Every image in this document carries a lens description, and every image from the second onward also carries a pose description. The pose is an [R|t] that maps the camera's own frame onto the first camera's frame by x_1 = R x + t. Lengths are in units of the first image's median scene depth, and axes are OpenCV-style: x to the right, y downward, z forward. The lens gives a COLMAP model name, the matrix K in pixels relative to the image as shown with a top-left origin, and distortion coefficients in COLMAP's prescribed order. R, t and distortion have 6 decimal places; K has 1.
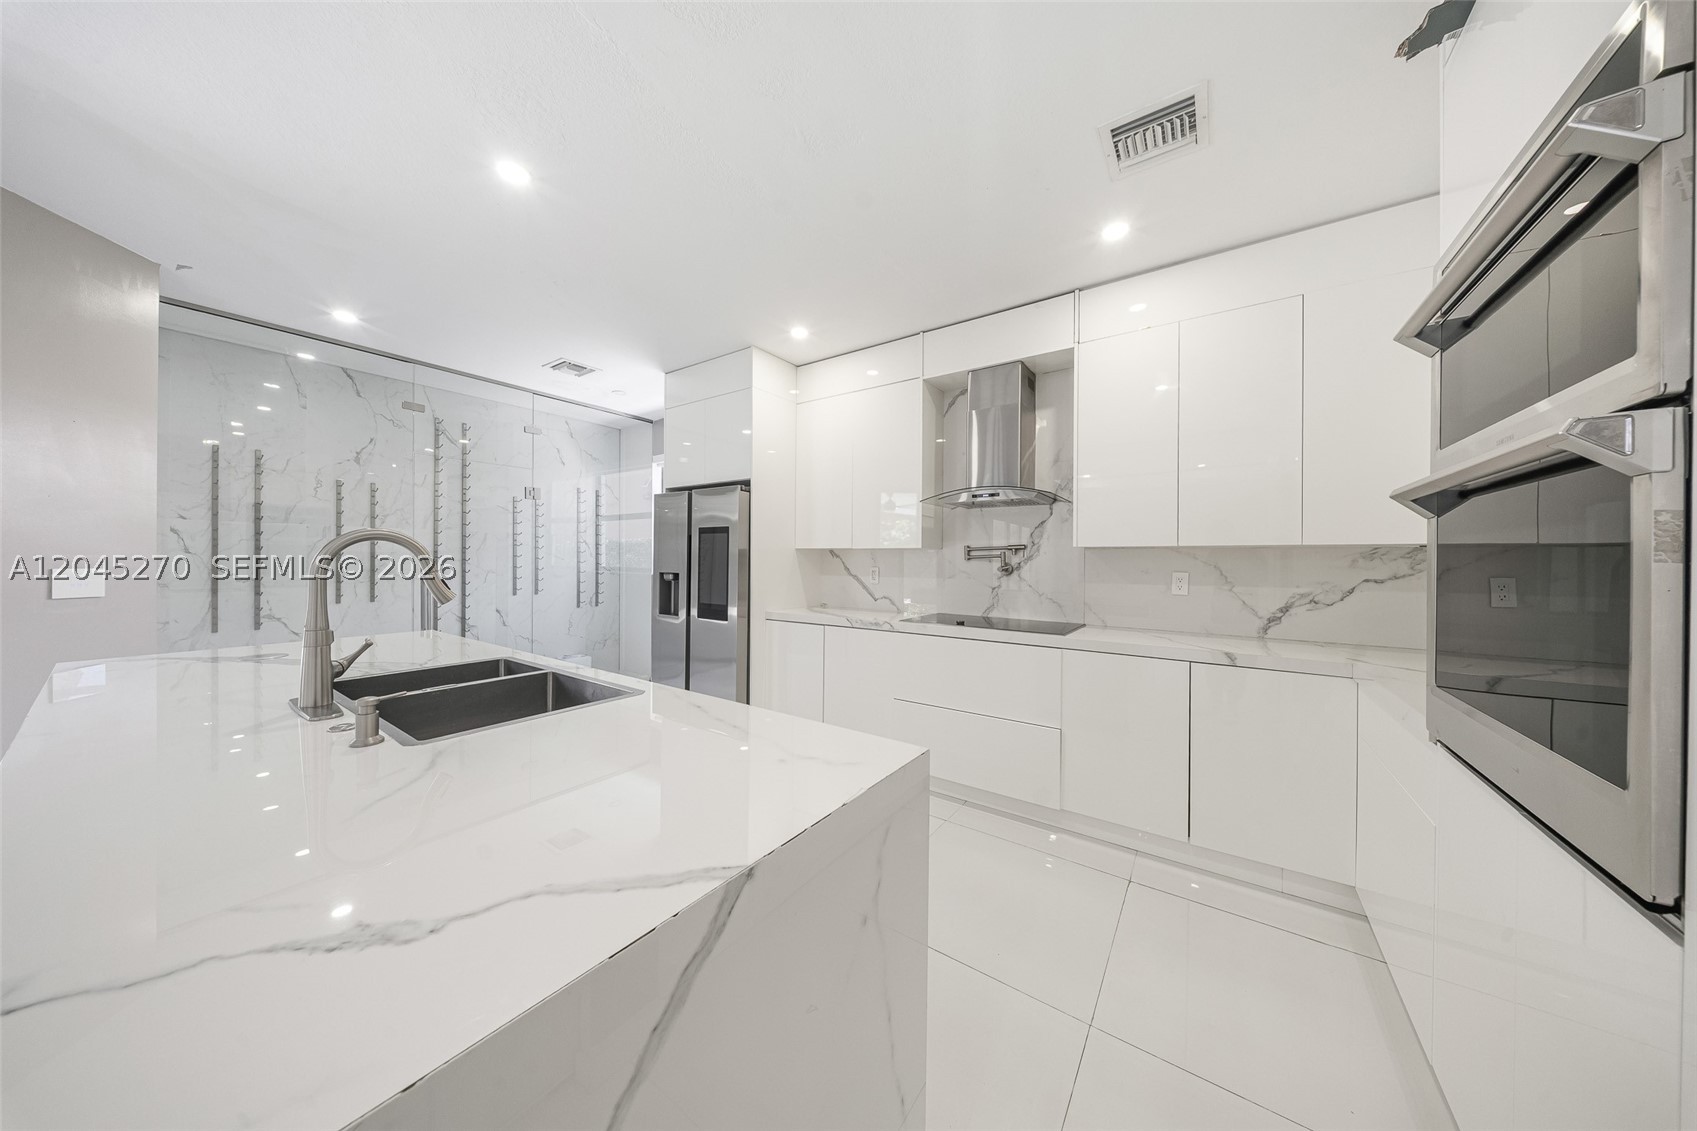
lens RADIAL K [[516.1, 0, 850.5], [0, 516.1, 562.3], [0, 0, 1]] dist [0.002102, -0.000028]
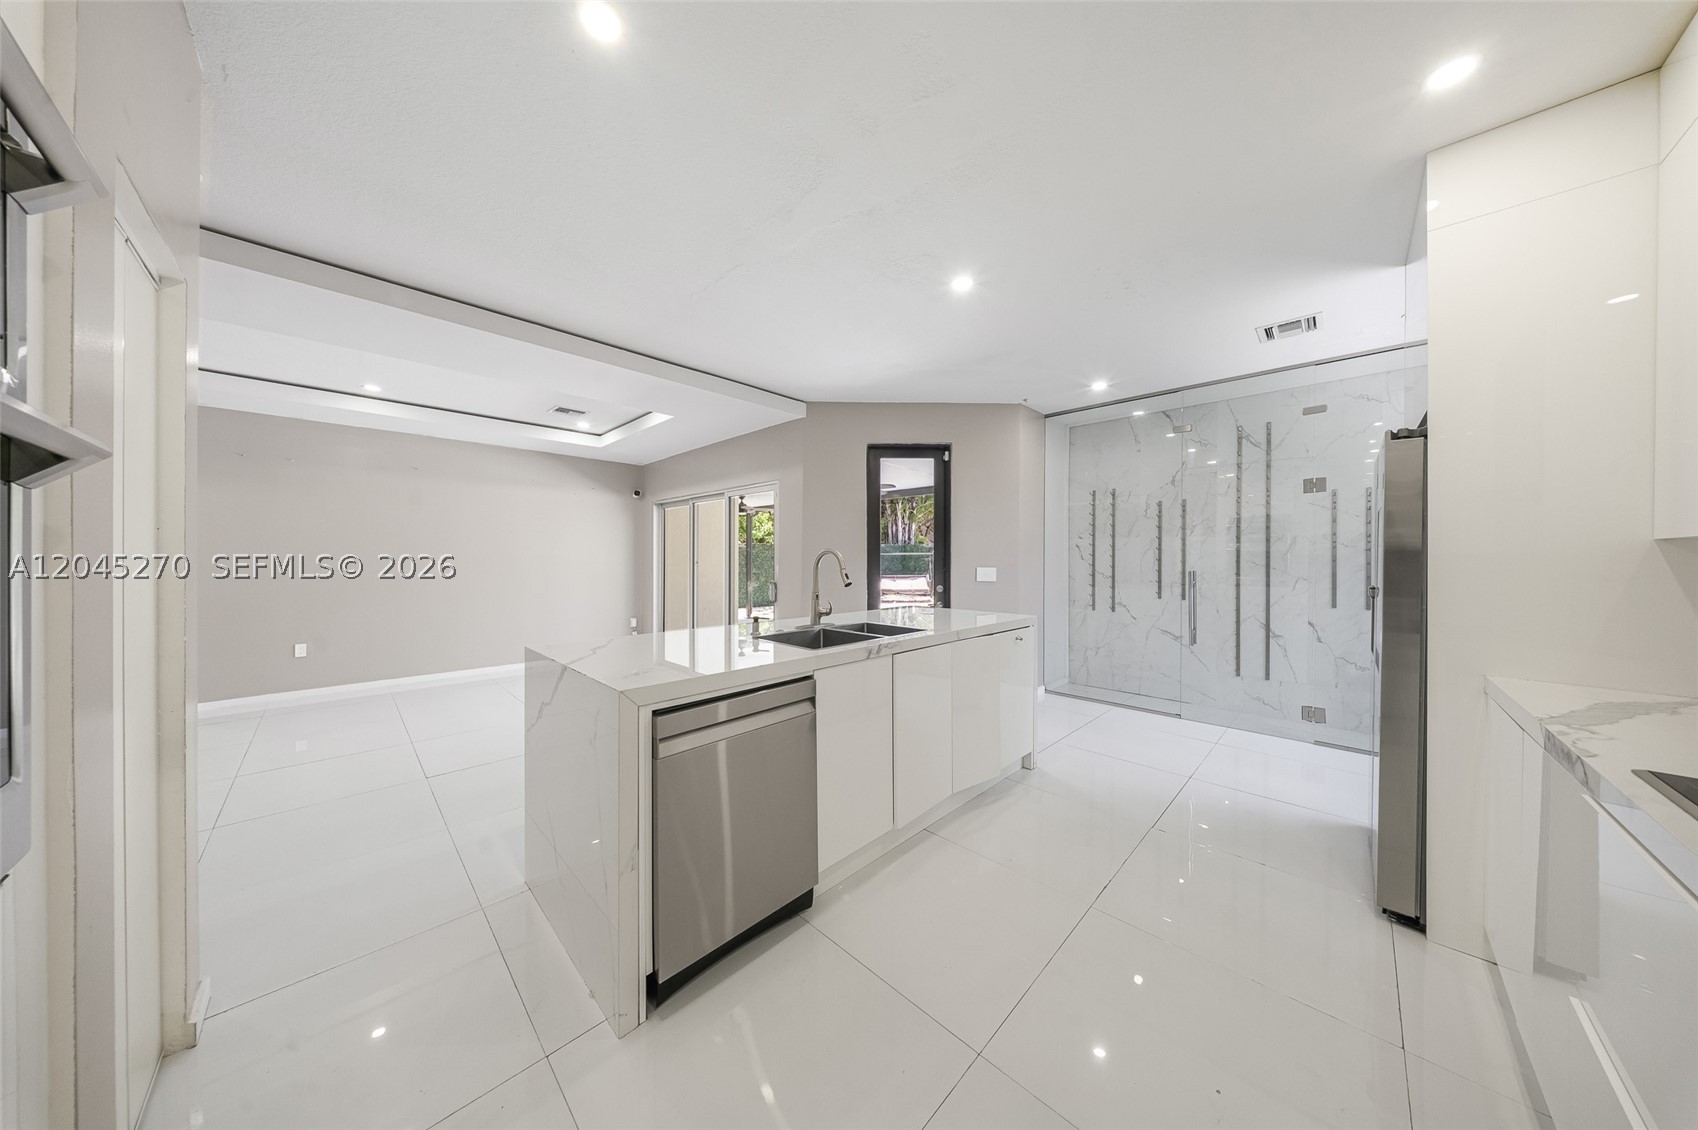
lens RADIAL K [[512.4, 0, 849.4], [0, 512.4, 559.3], [0, 0, 1]] dist [0.007951, -0.000066]
pose [[-0.168221, -0.003864, -0.985742, 0.414382], [-0.011289, 0.999934, -0.001993, -0.006728], [0.985685, 0.010793, -0.168254, 0.517900]]
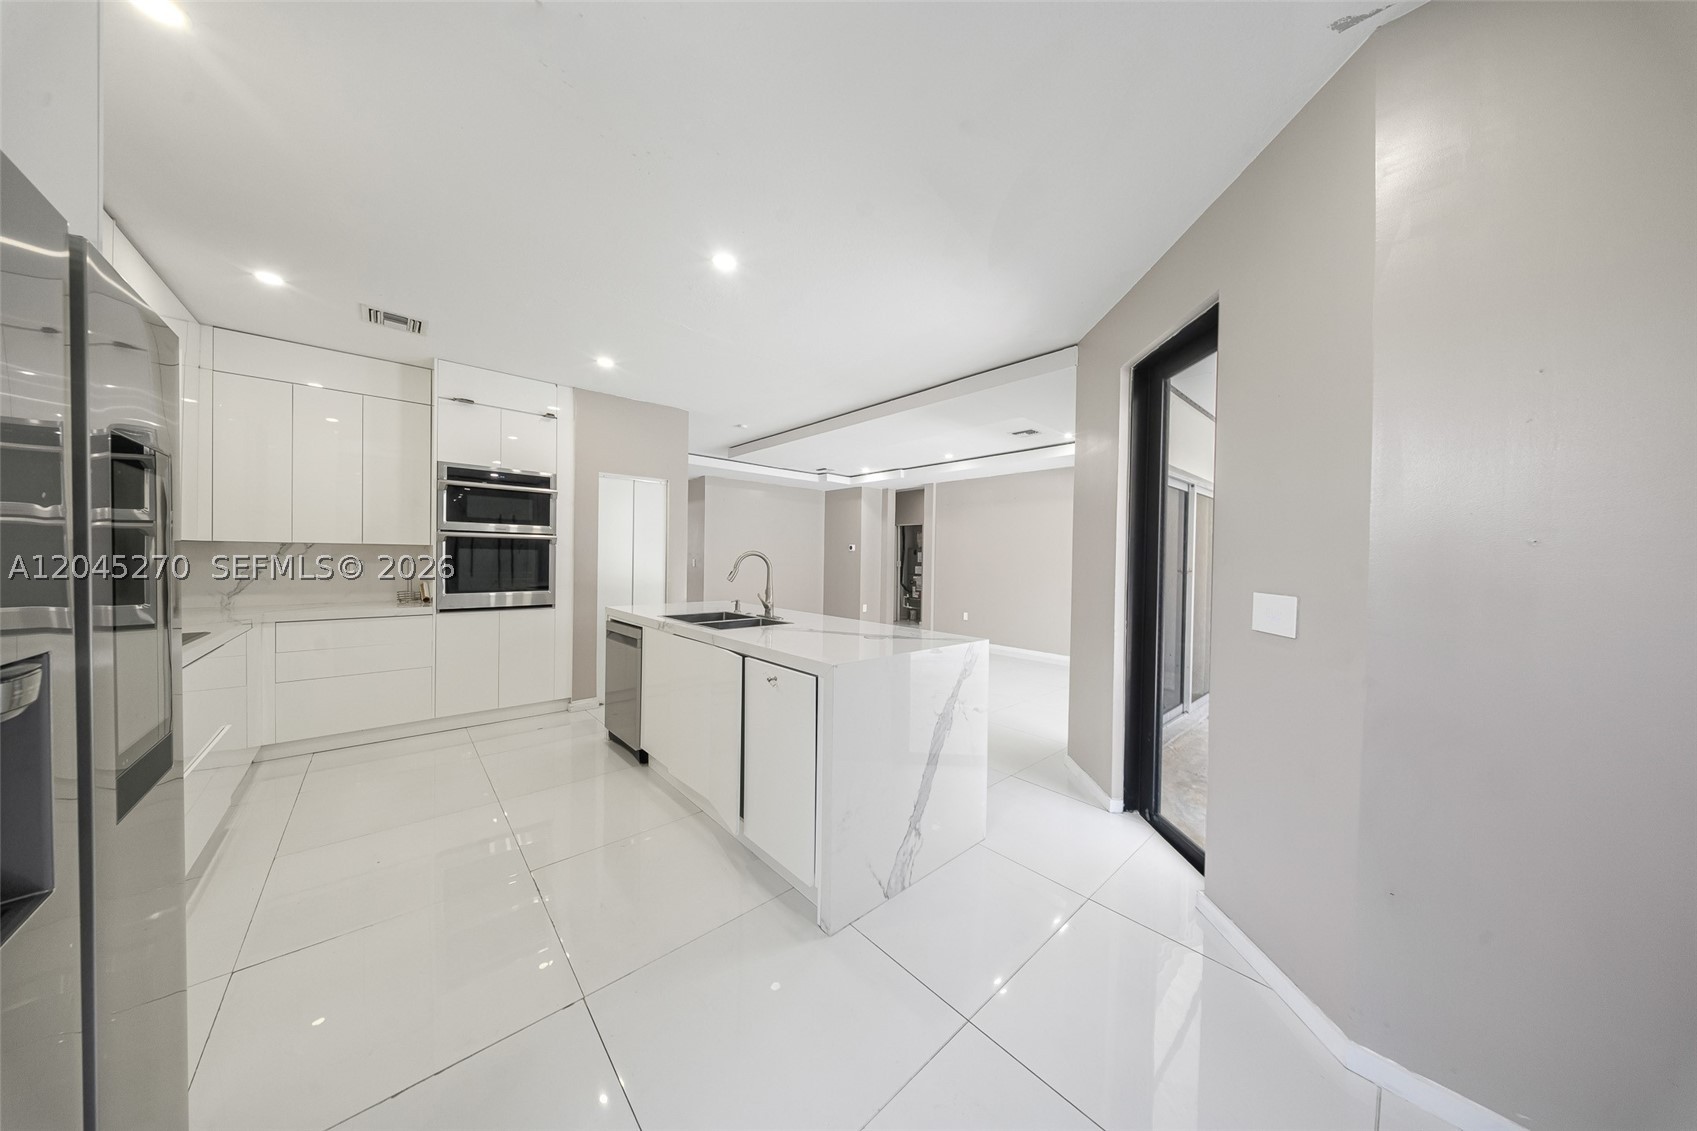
lens RADIAL K [[508.5, 0, 847.4], [0, 508.5, 565.9], [0, 0, 1]] dist [0.001559, -0.000072]
pose [[-0.973864, -0.024619, 0.225794, -0.685342], [-0.019885, 0.999533, 0.023213, -0.019938], [-0.226260, 0.018117, -0.973898, 1.188038]]
